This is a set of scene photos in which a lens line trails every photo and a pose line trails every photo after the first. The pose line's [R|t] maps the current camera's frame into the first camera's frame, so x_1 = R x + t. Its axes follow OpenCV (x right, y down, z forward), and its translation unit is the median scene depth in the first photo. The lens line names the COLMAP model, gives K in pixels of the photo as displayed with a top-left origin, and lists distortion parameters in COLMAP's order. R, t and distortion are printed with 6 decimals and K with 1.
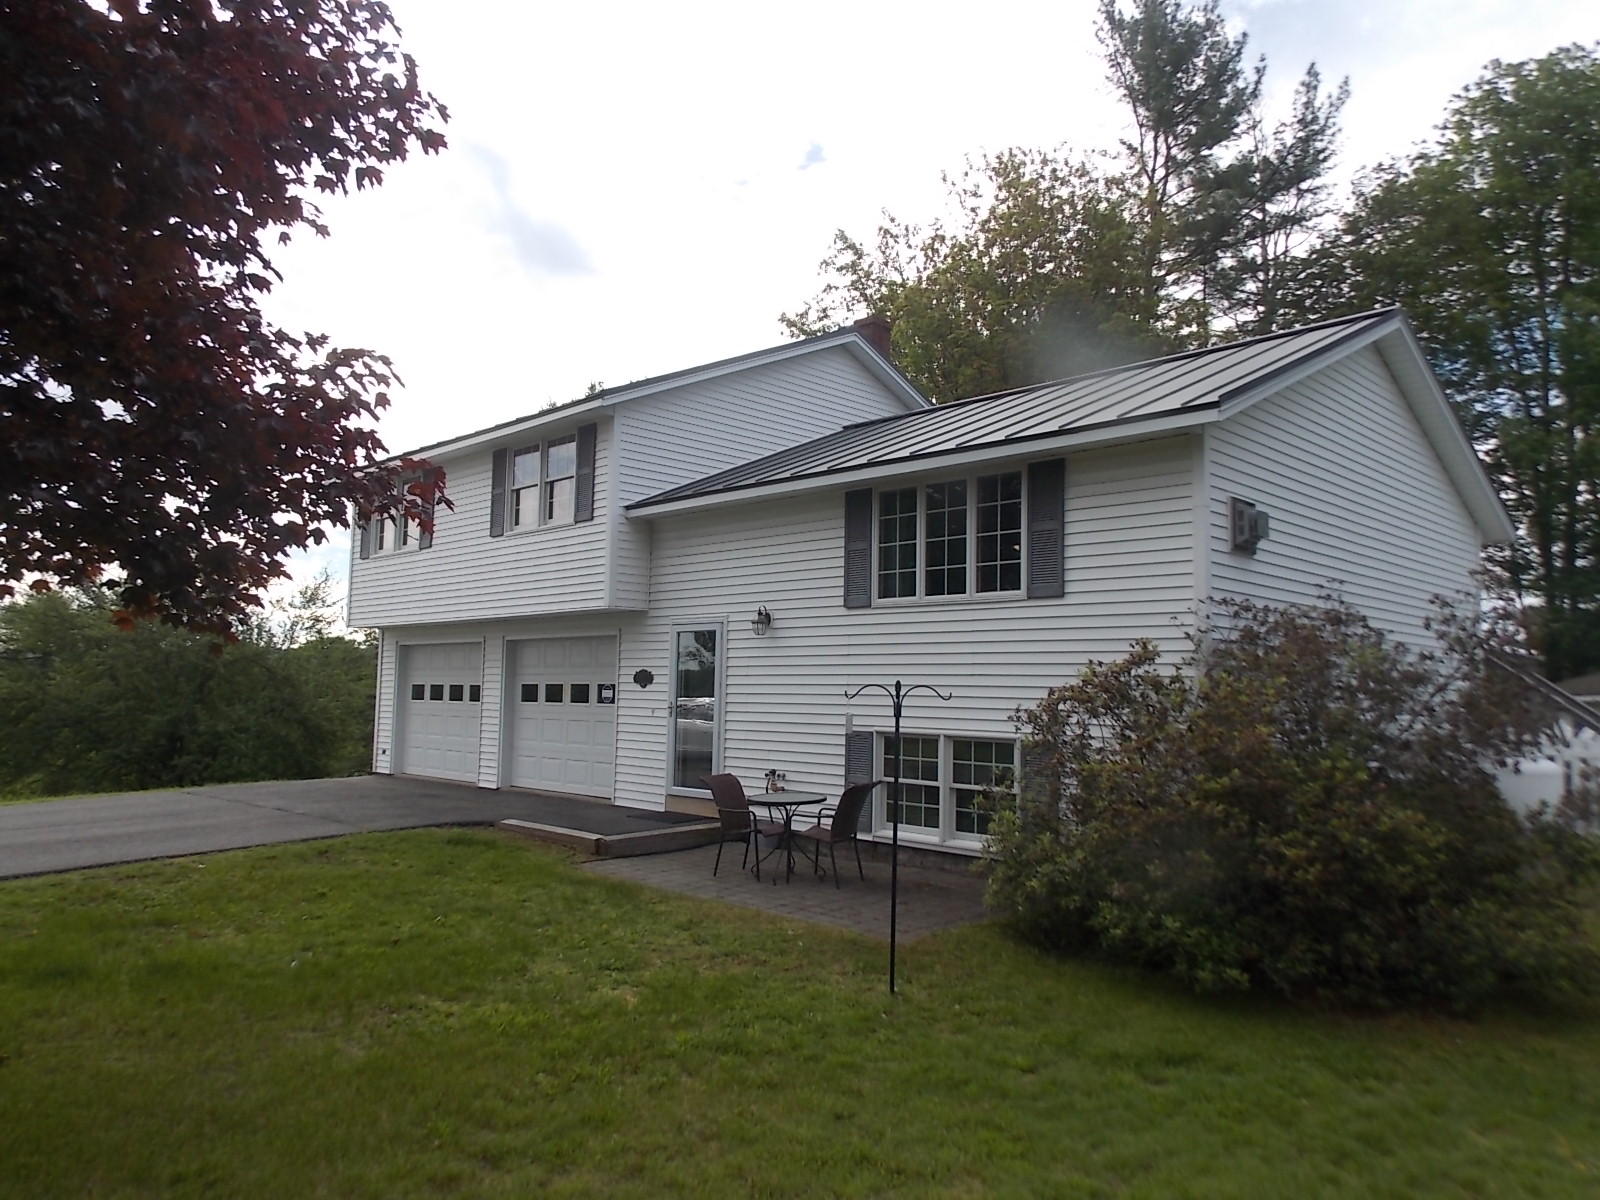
lens RADIAL K [[1120.9, 0, 800.0], [0, 1120.9, 600.0], [0, 0, 1]] dist [0.002001, 0.000132]
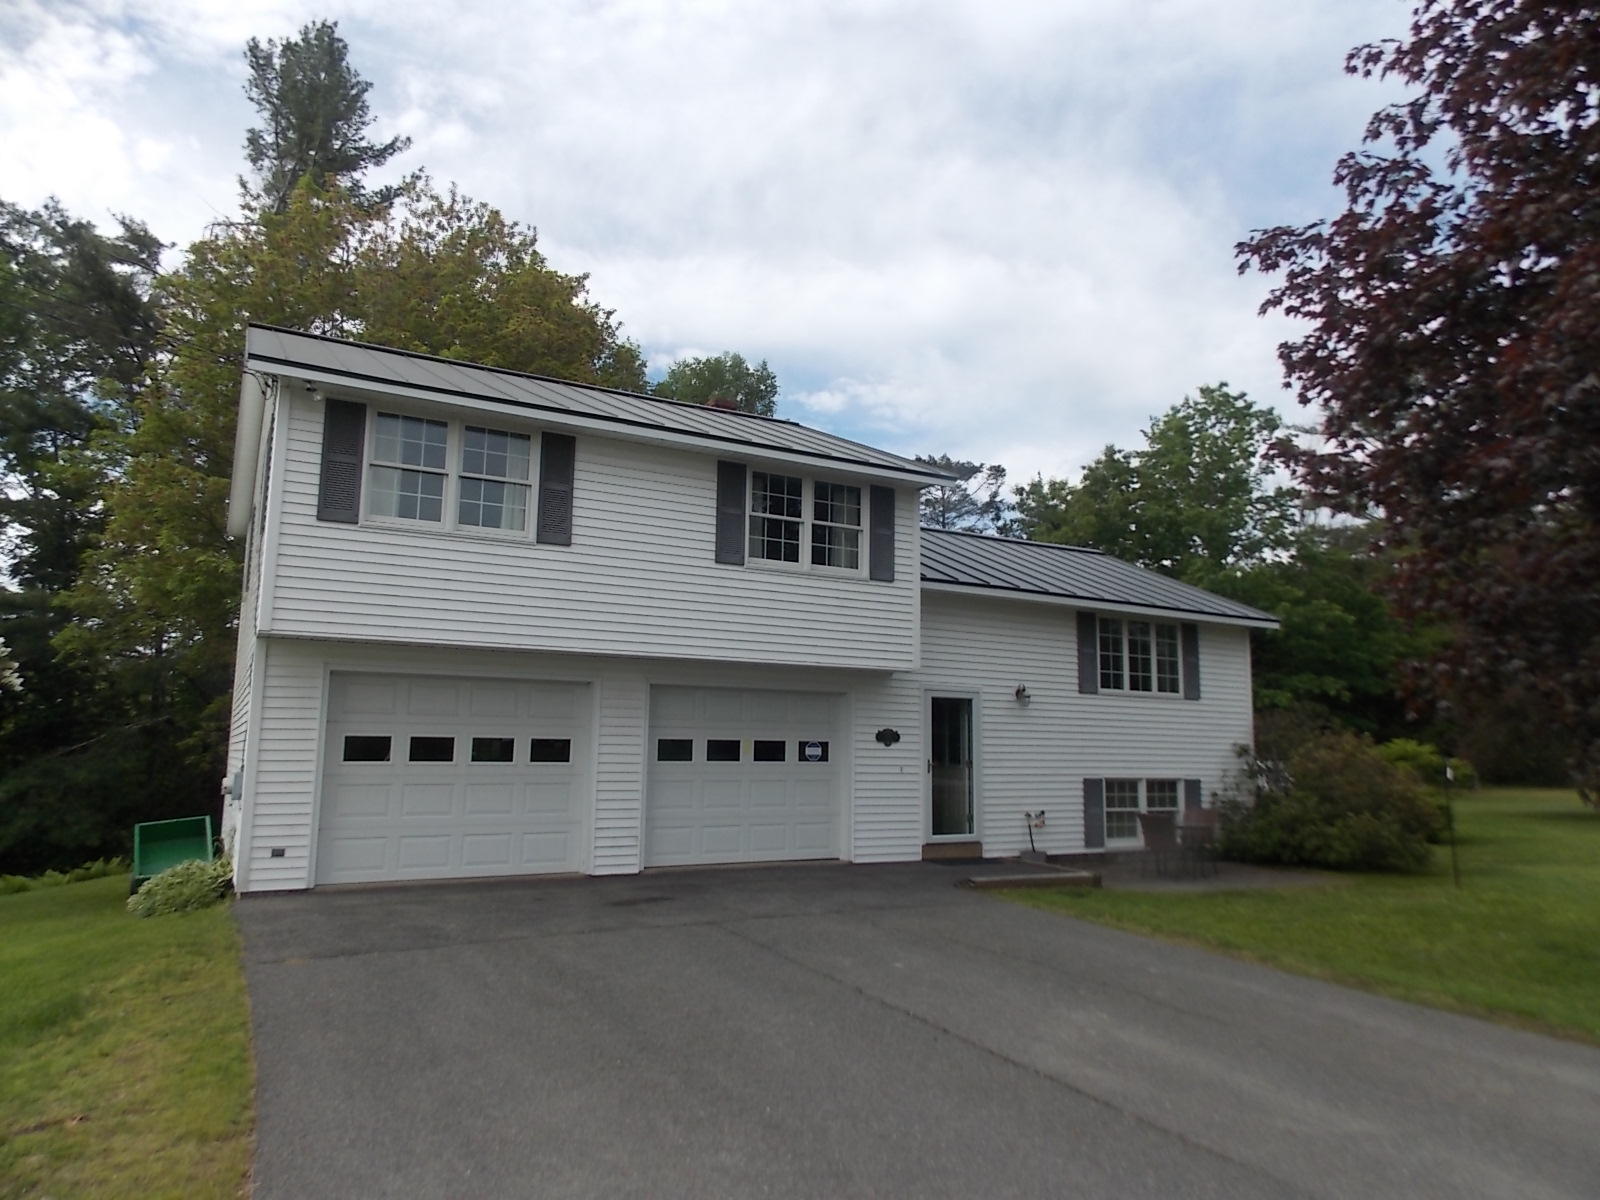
lens RADIAL K [[1066.6, 0, 800.0], [0, 1066.6, 600.0], [0, 0, 1]] dist [0.001388, 0.000129]
pose [[0.257231, 0.134358, 0.956964, -1.367022], [-0.085511, 0.989567, -0.115950, 0.078730], [-0.962559, -0.052005, 0.266036, 0.981931]]
